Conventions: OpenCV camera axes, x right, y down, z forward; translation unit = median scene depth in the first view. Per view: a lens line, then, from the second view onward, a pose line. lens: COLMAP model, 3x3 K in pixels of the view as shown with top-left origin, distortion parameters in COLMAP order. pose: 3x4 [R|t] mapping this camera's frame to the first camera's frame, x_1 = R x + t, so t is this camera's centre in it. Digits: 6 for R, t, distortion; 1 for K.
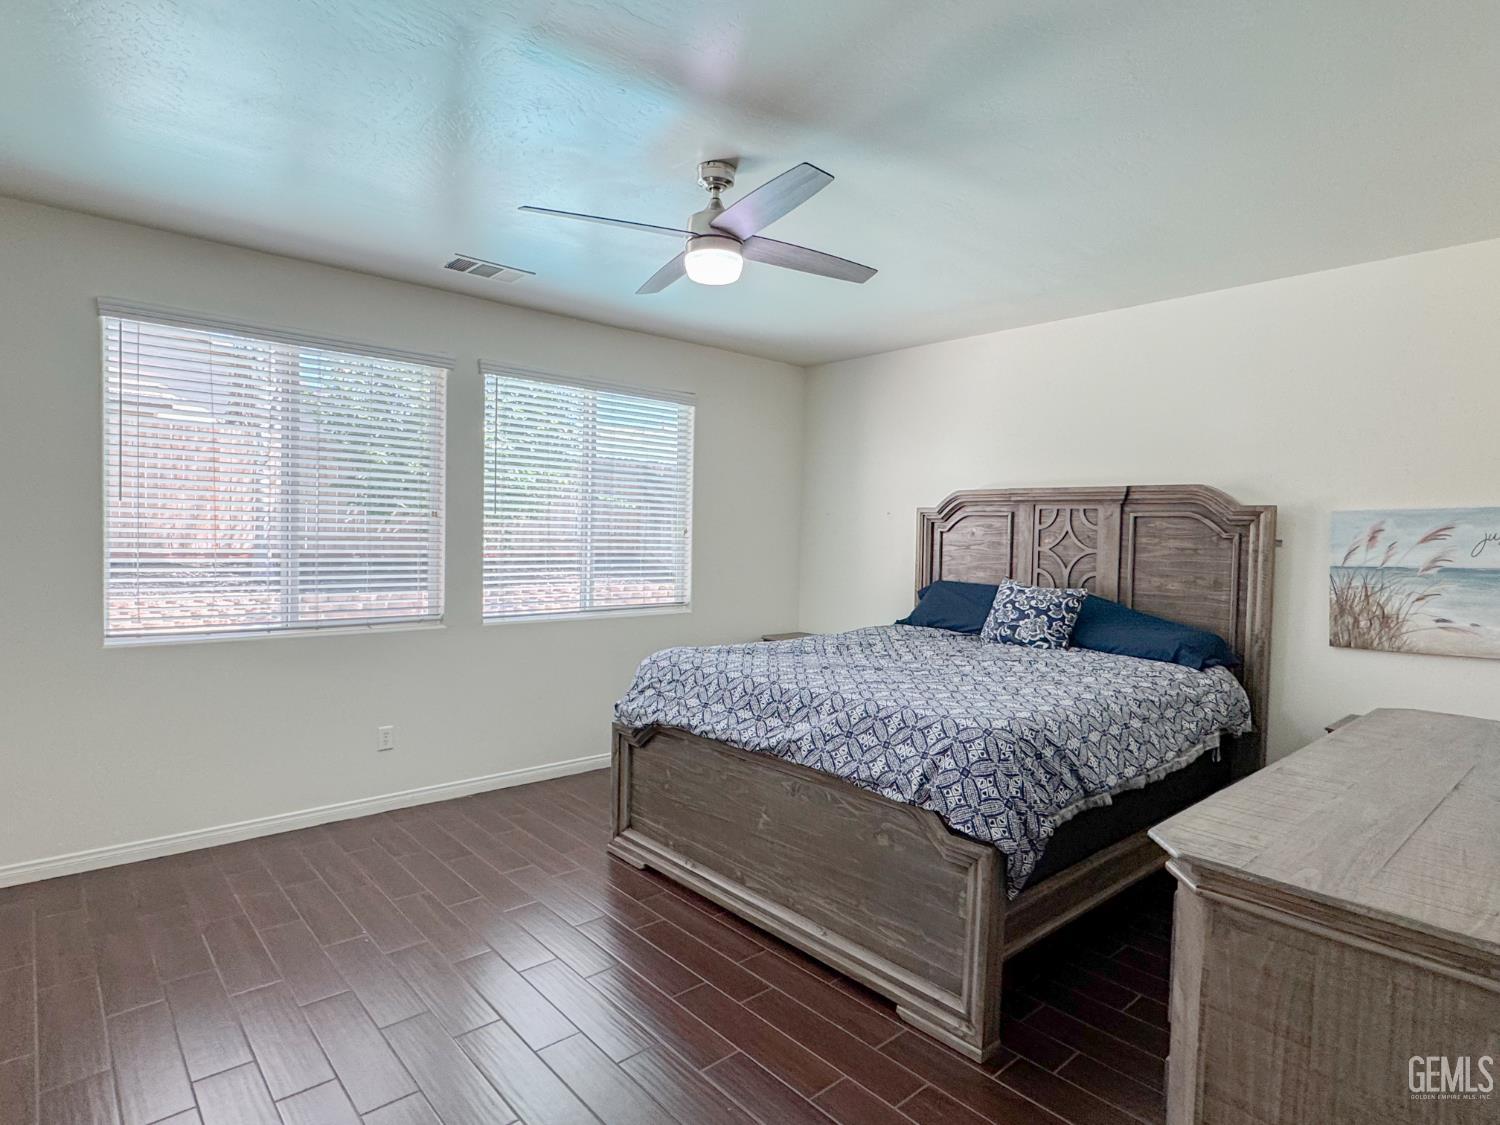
lens RADIAL K [[845.5, 0, 746.2], [0, 845.5, 558.7], [0, 0, 1]] dist [-0.000373, 0.000013]
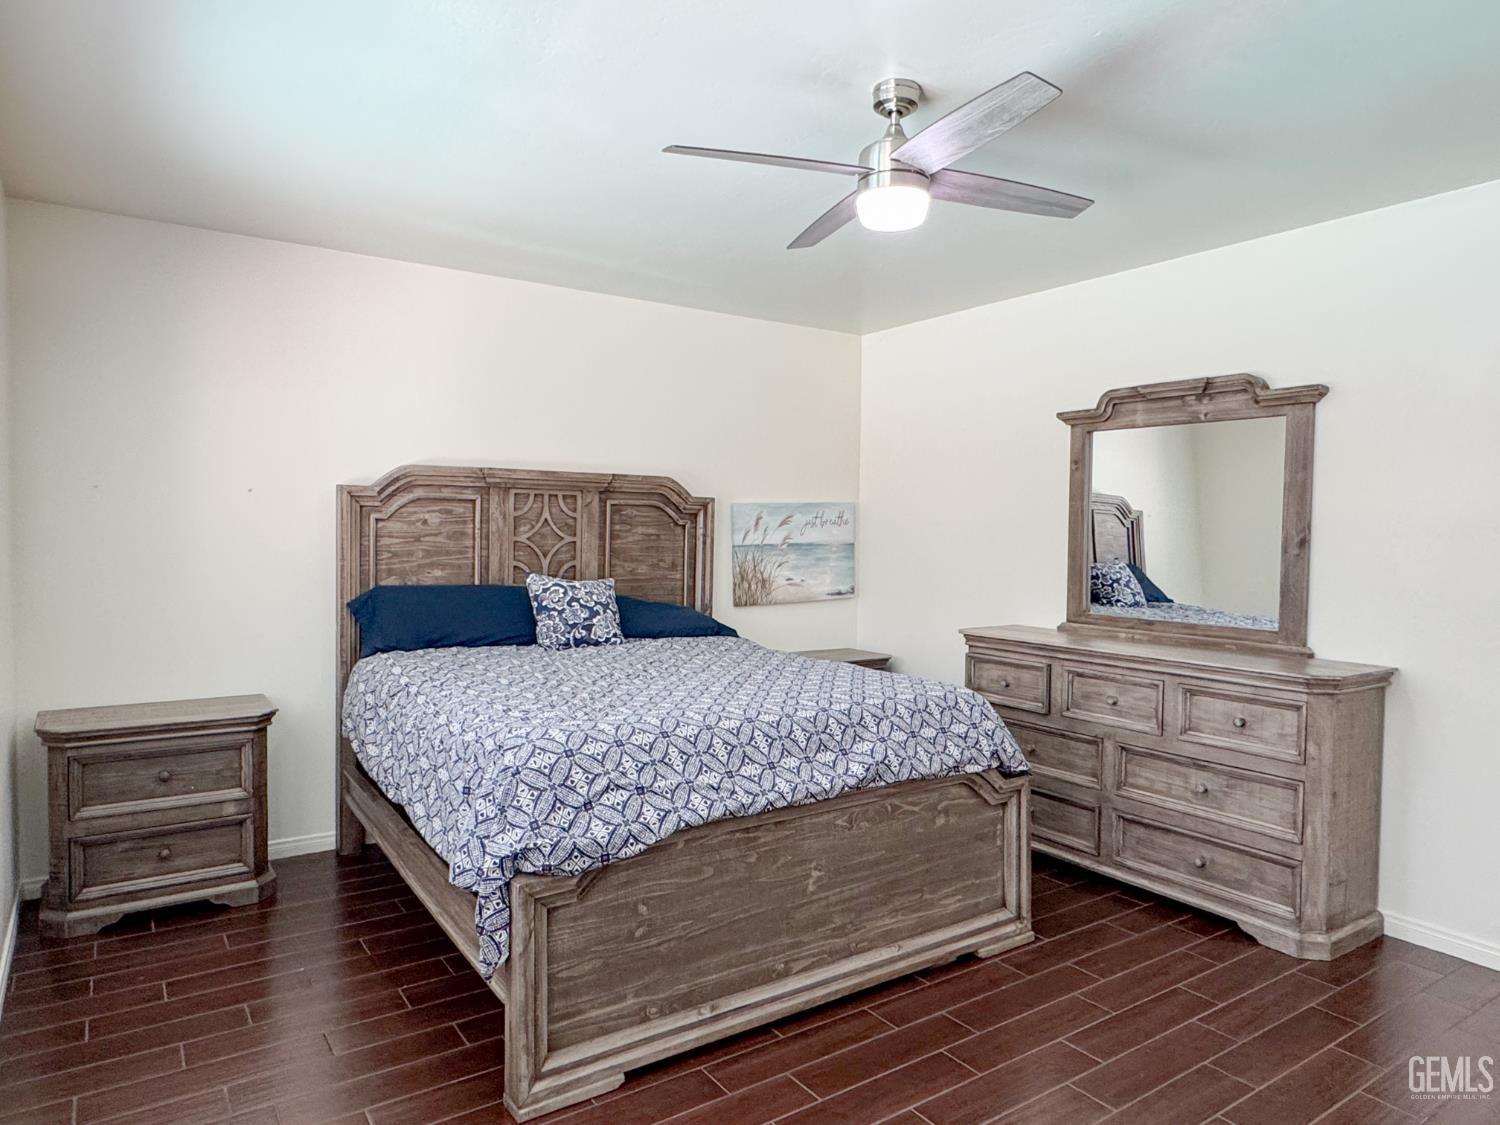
lens RADIAL K [[962.0, 0, 739.8], [0, 962.0, 568.9], [0, 0, 1]] dist [-0.003143, 0.002136]
pose [[0.109832, -0.063539, 0.991917, -0.745116], [0.022484, 0.997858, 0.061430, -0.043882], [-0.993696, 0.015555, 0.111025, 0.794749]]
